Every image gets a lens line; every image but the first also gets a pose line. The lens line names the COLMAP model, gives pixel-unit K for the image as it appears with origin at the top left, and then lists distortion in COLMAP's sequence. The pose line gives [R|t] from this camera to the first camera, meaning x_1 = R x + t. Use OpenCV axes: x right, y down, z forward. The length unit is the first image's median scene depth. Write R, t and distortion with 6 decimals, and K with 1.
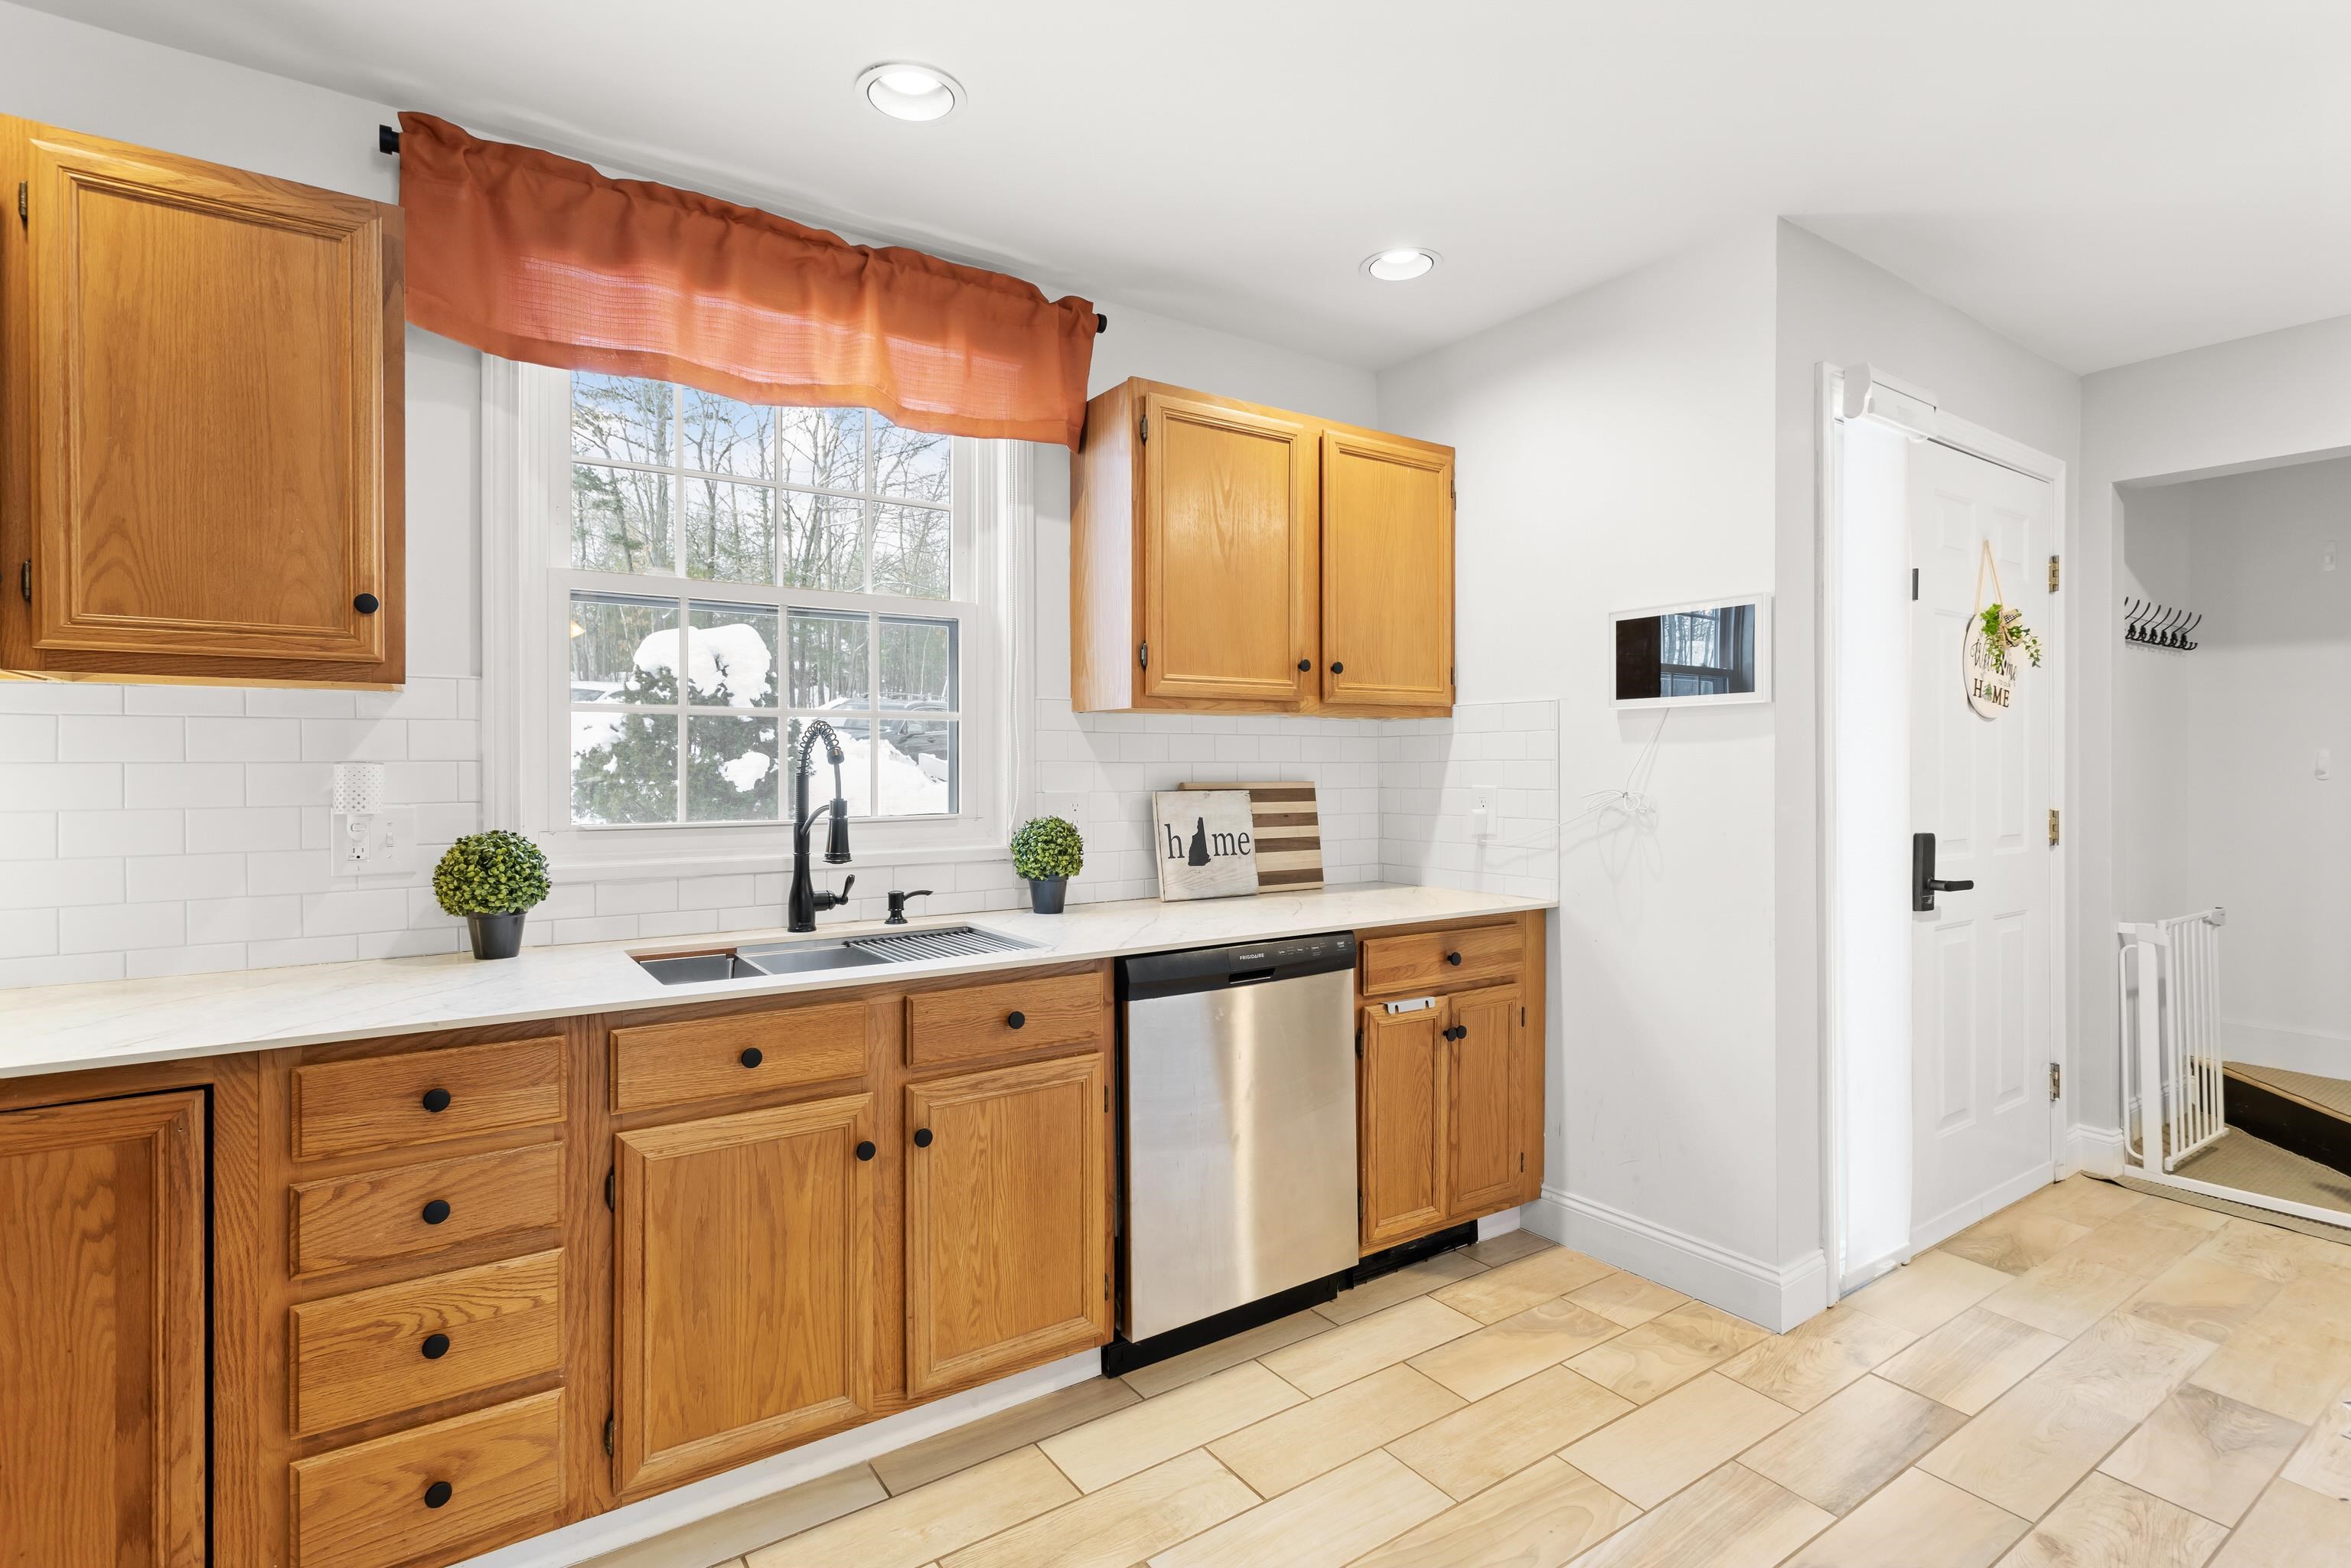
lens RADIAL K [[1124.2, 0, 1180.5], [0, 1124.2, 767.5], [0, 0, 1]] dist [0.000304, 0.001650]
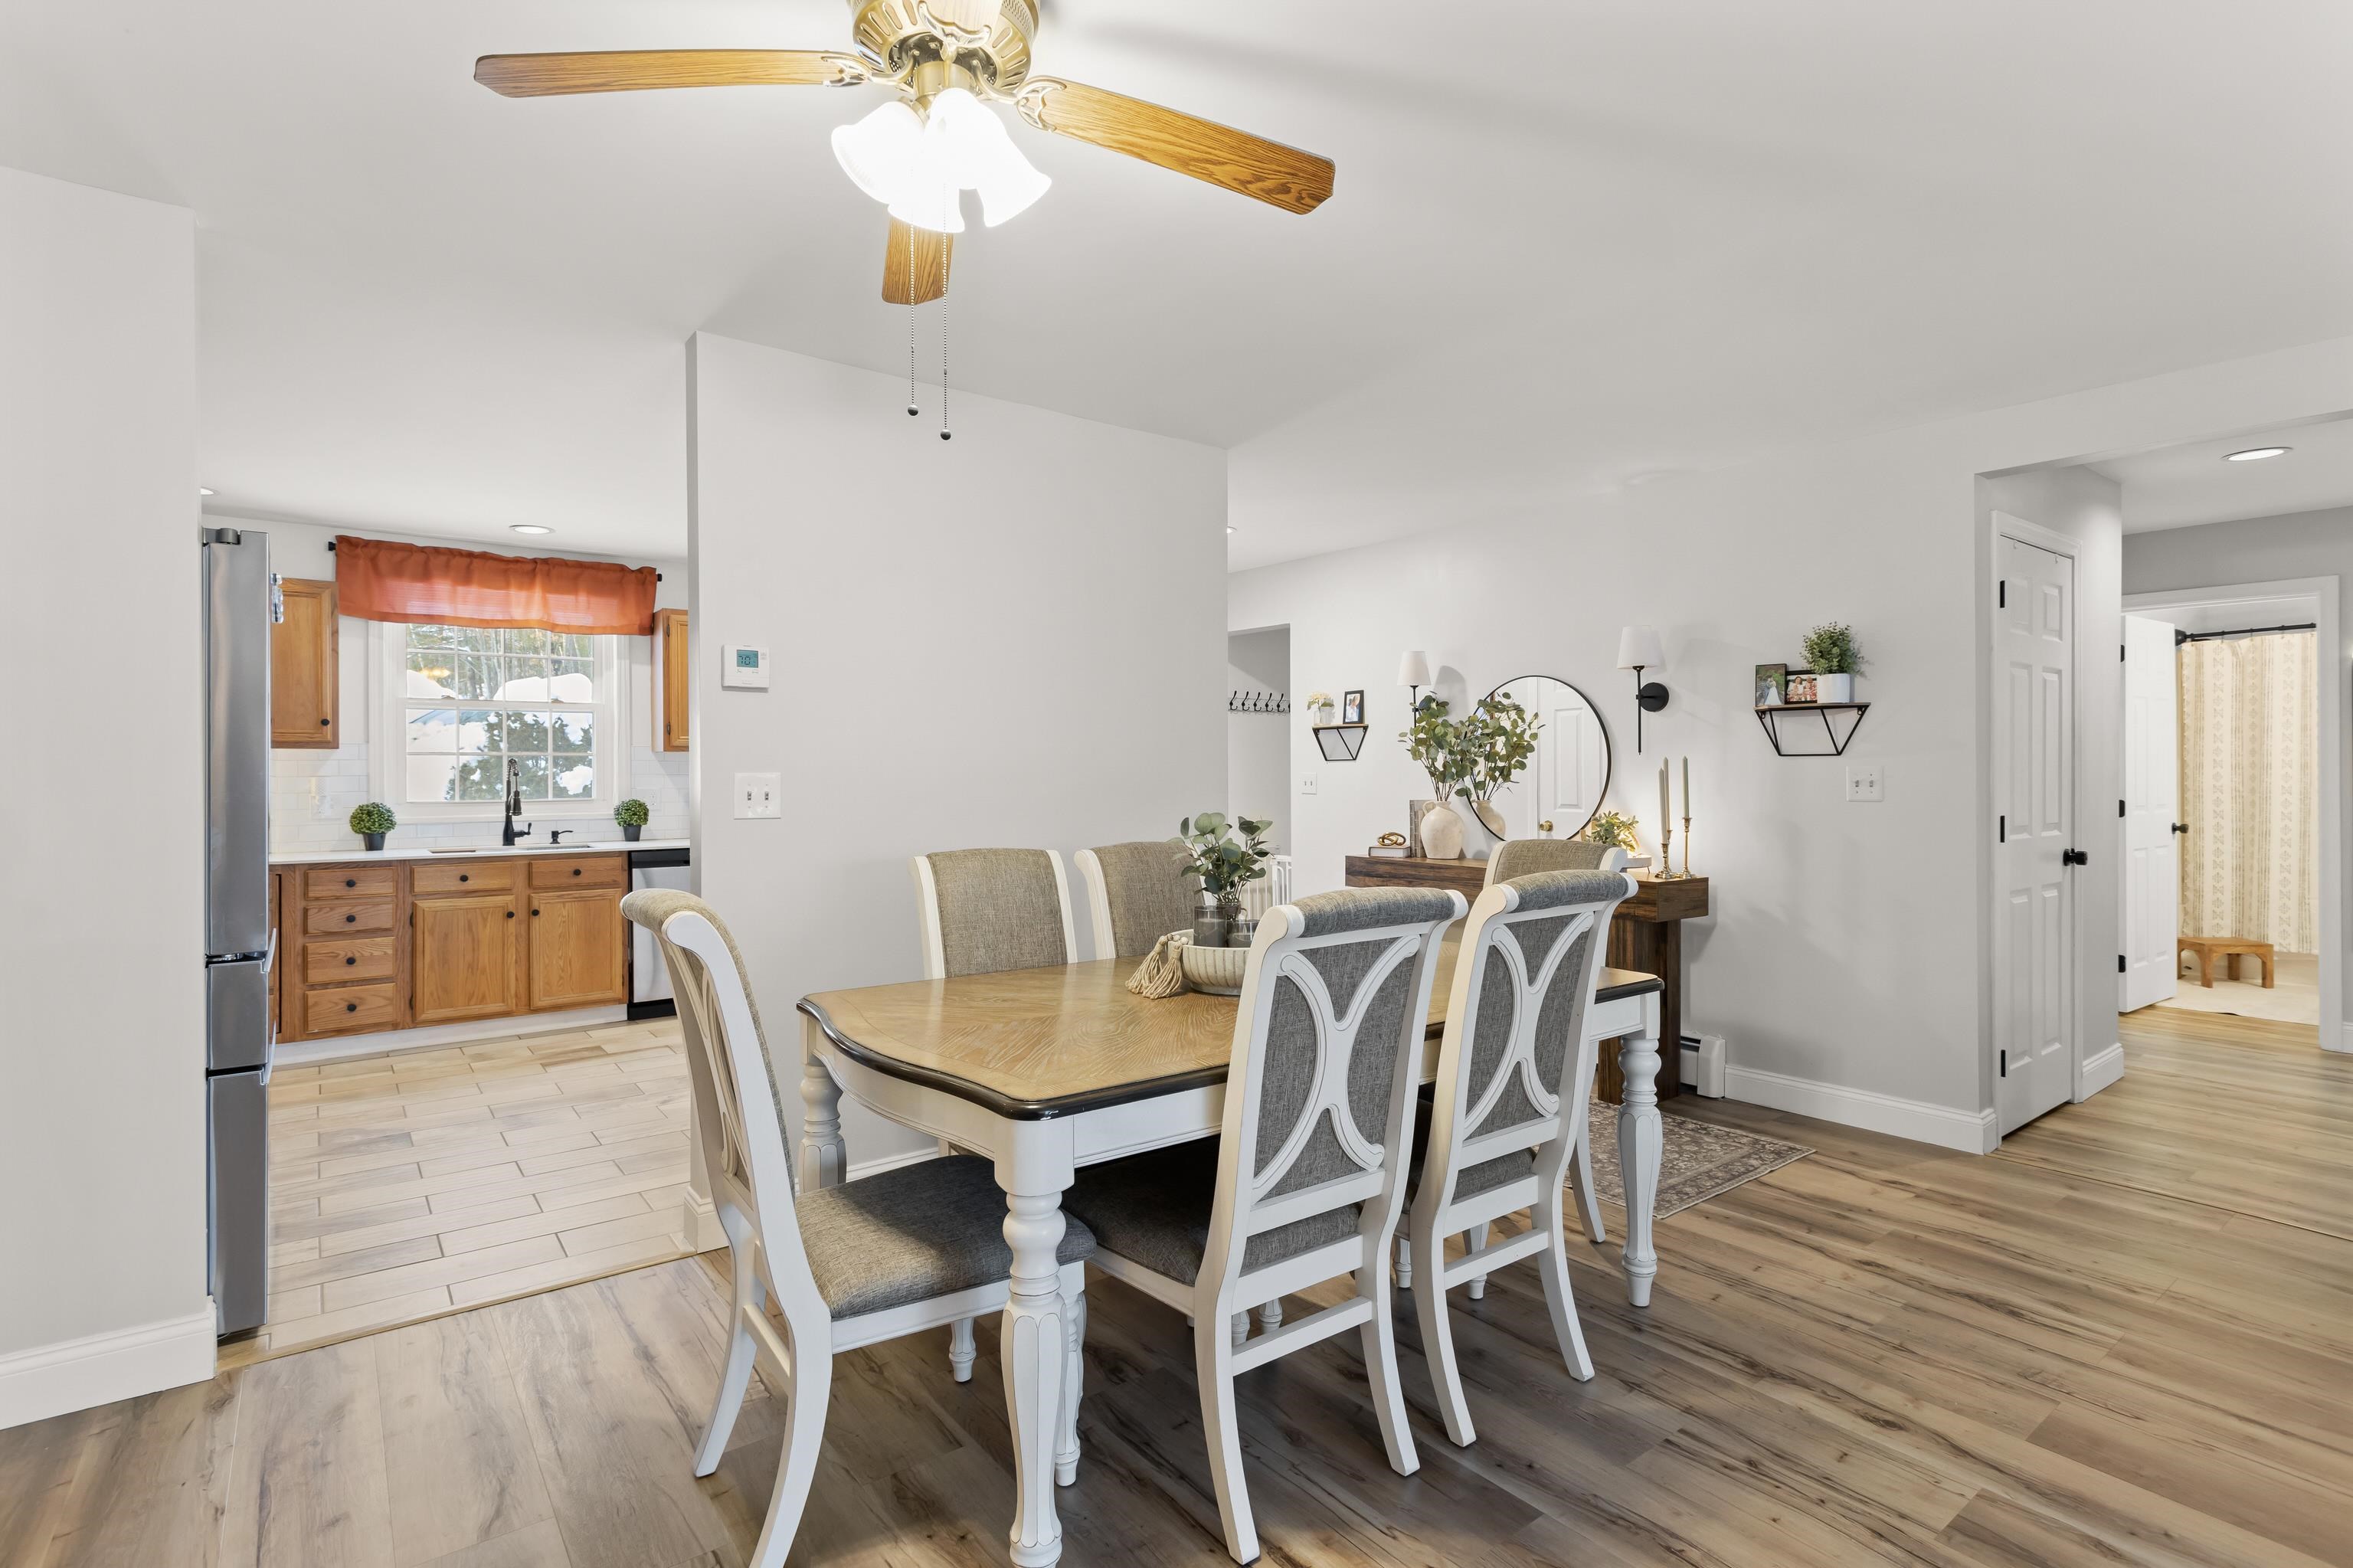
lens RADIAL K [[1125.4, 0, 1185.7], [0, 1125.4, 773.8], [0, 0, 1]] dist [0.000590, 0.000459]
pose [[0.998498, -0.003506, 0.054683, 1.130607], [0.003538, 0.999994, -0.000490, -0.002609], [-0.054681, 0.000683, 0.998504, -1.714497]]
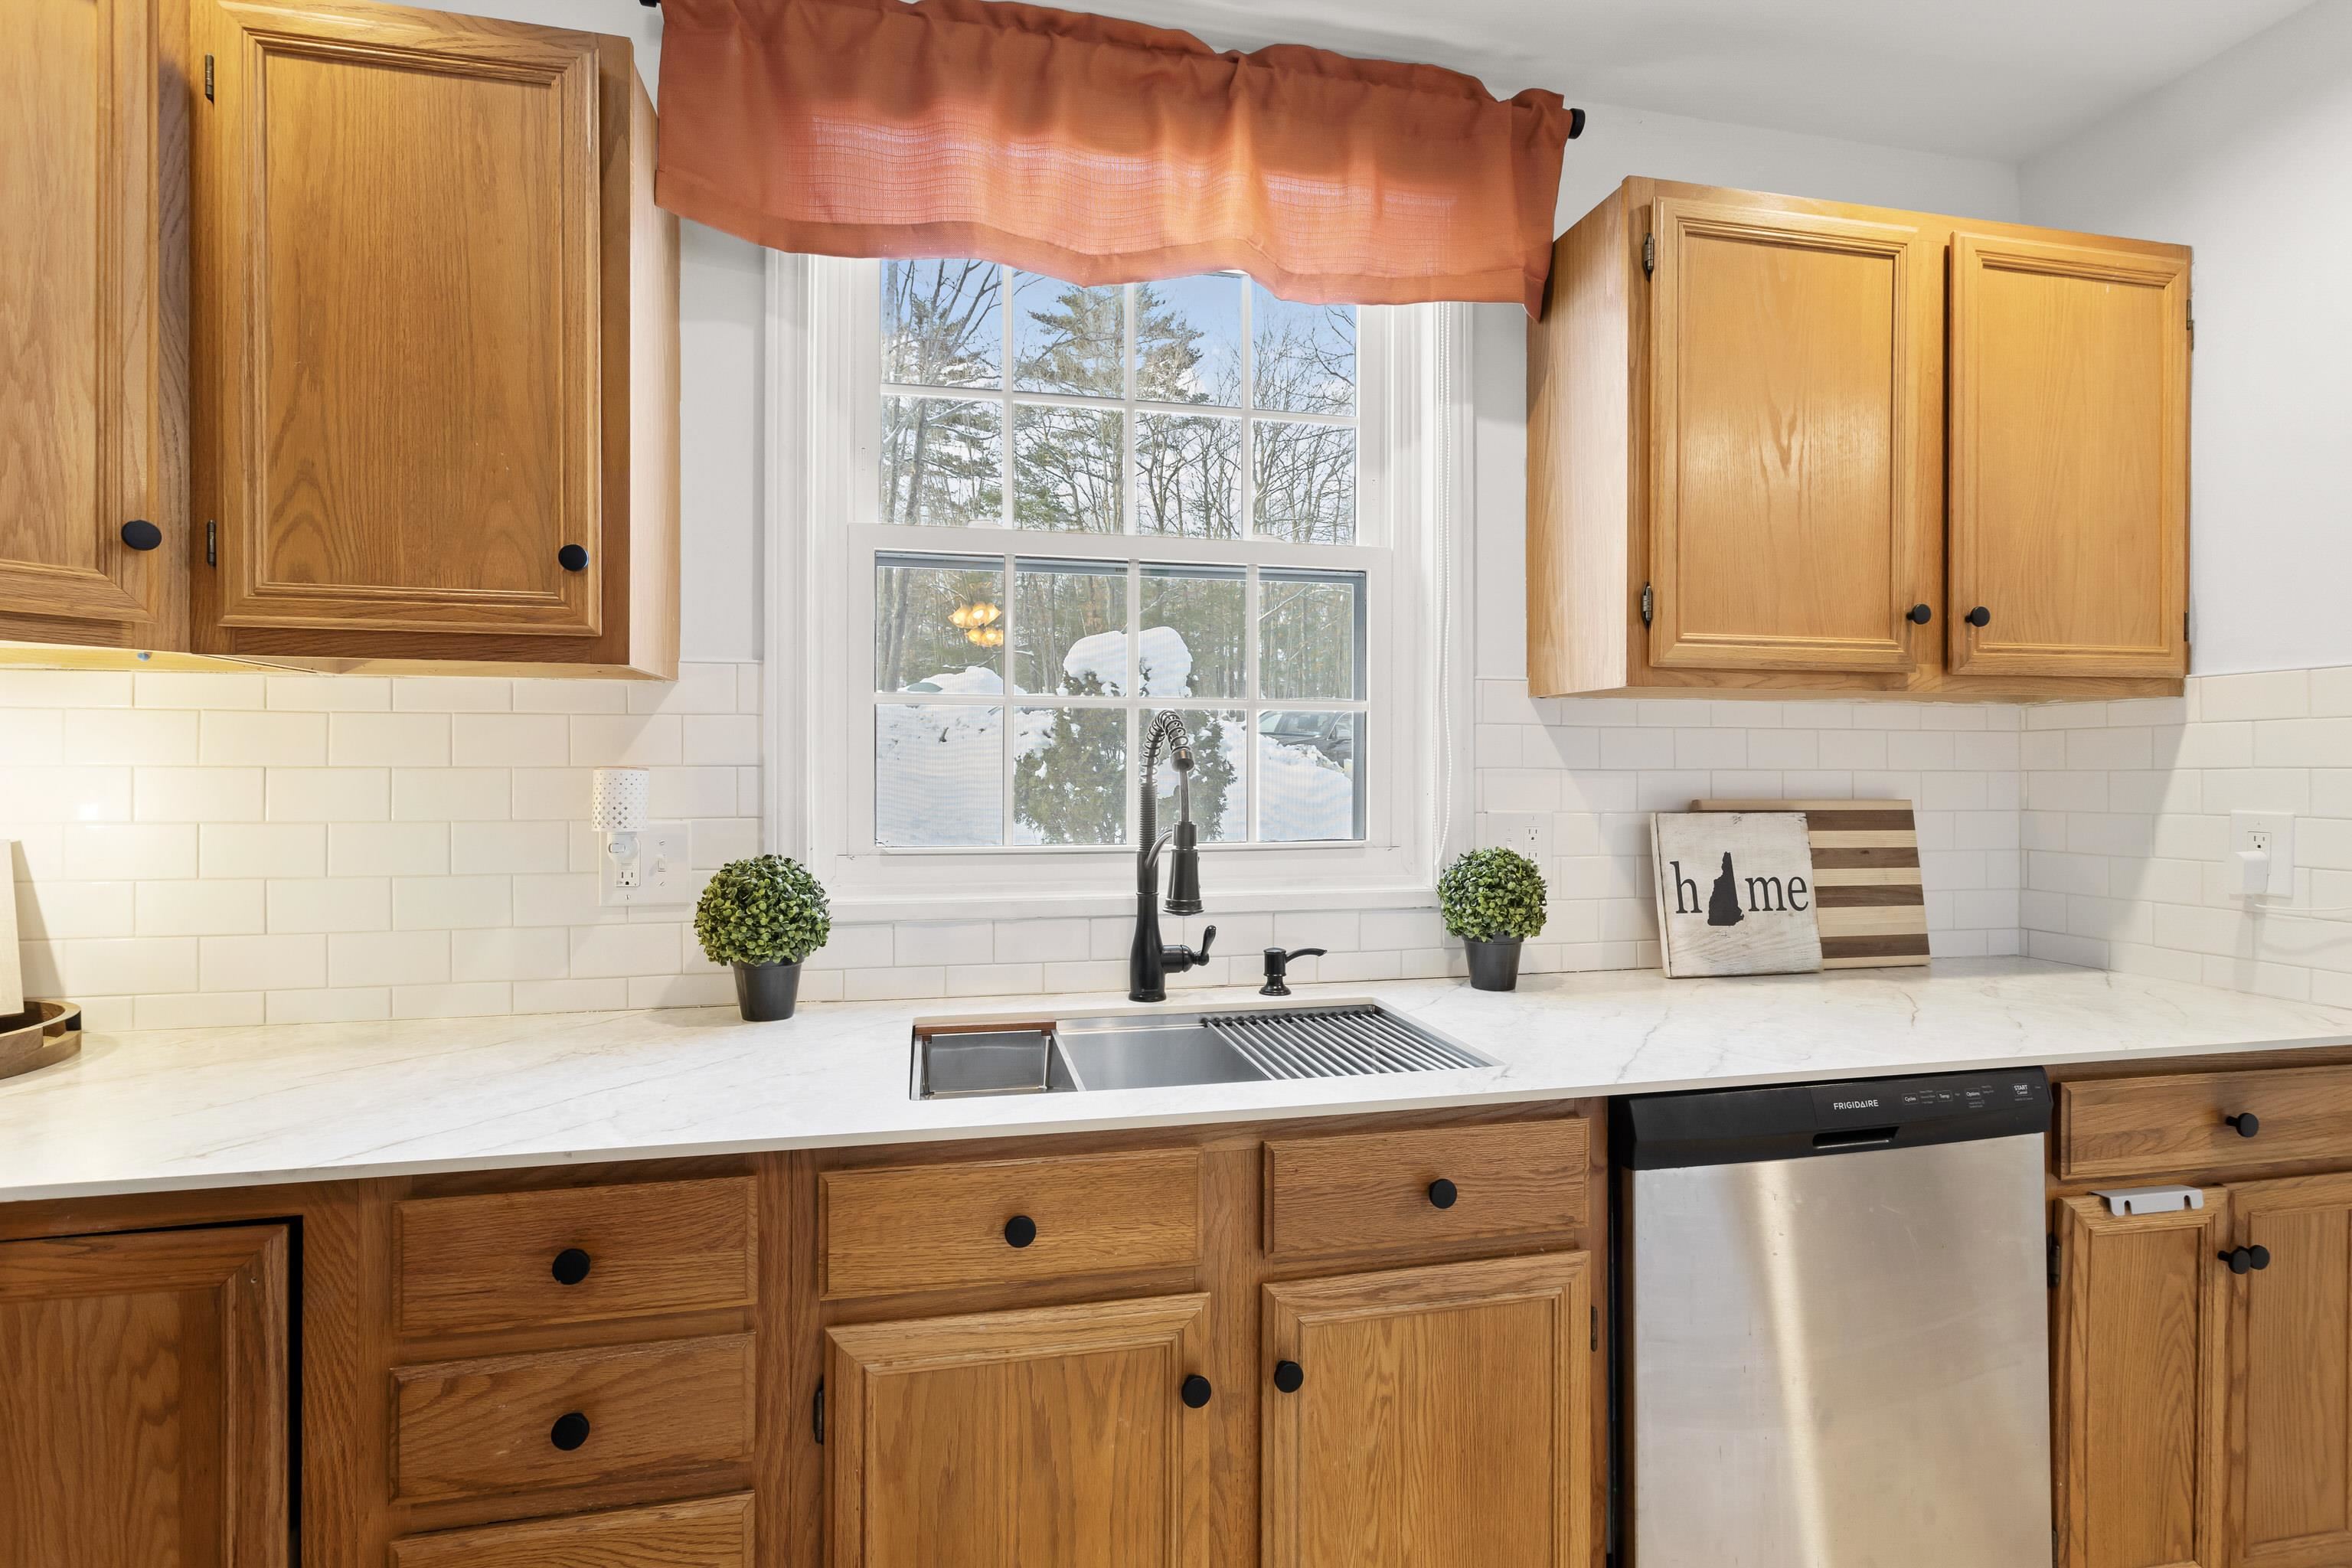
lens RADIAL K [[1124.9, 0, 1185.2], [0, 1124.9, 773.8], [0, 0, 1]] dist [0.000590, 0.000459]
pose [[0.930061, 0.004021, -0.367382, -0.052262], [-0.004111, 0.999991, 0.000540, -0.002061], [0.367381, 0.001008, 0.930070, 0.378430]]
